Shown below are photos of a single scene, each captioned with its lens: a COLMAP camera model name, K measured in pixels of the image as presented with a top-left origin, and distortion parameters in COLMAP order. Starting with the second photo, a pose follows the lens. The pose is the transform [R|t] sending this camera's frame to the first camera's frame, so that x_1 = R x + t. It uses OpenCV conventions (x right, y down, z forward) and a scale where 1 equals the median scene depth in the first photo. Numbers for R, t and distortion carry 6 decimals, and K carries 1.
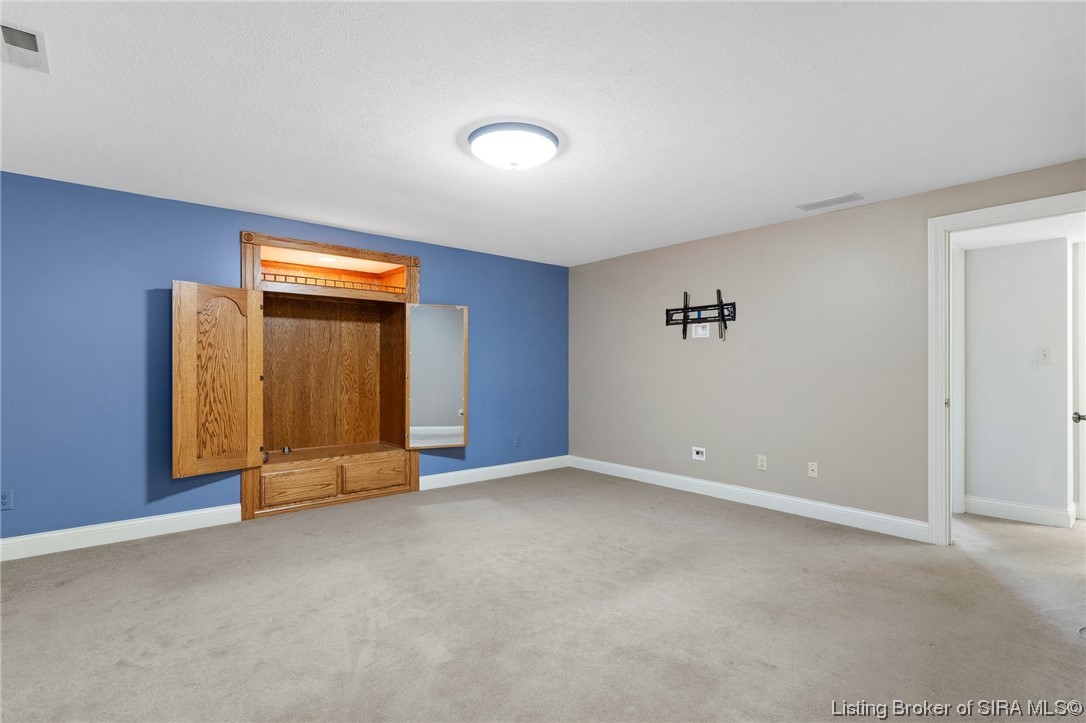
lens RADIAL K [[526.9, 0, 541.2], [0, 526.9, 365.6], [0, 0, 1]] dist [0.004299, -0.003099]
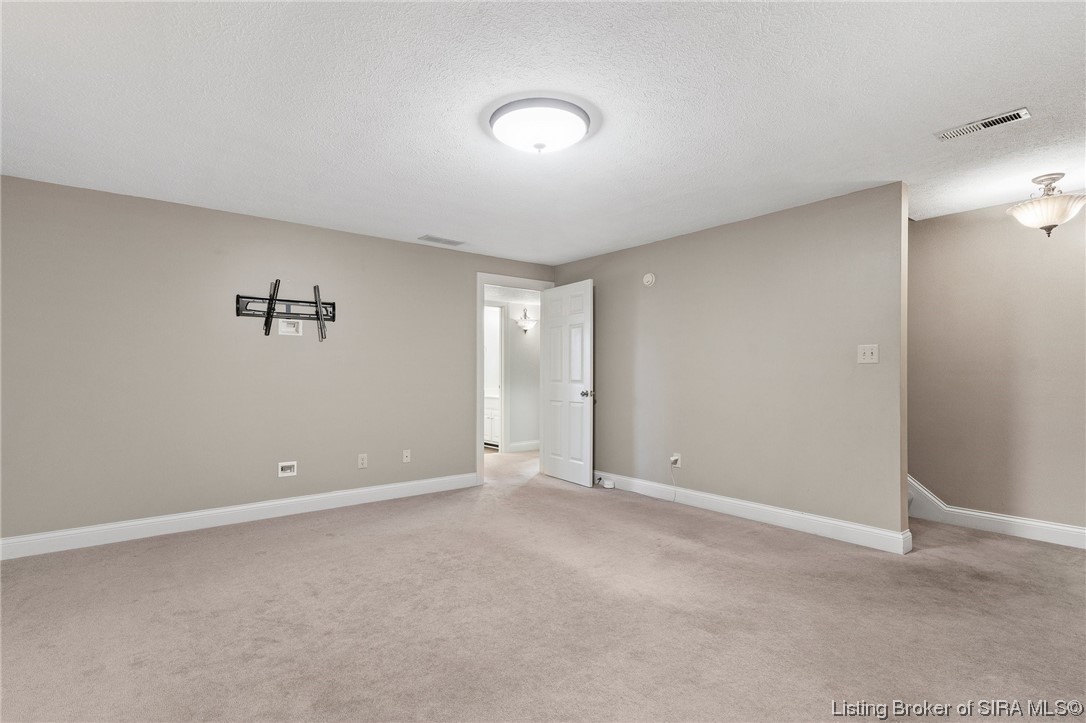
lens RADIAL K [[526.9, 0, 536.8], [0, 526.9, 366.8], [0, 0, 1]] dist [0.004299, -0.003099]
pose [[0.028253, 0.009392, 0.999557, -0.566256], [-0.003180, 0.999952, -0.009306, 0.005825], [-0.999596, -0.002916, 0.028282, 0.574858]]
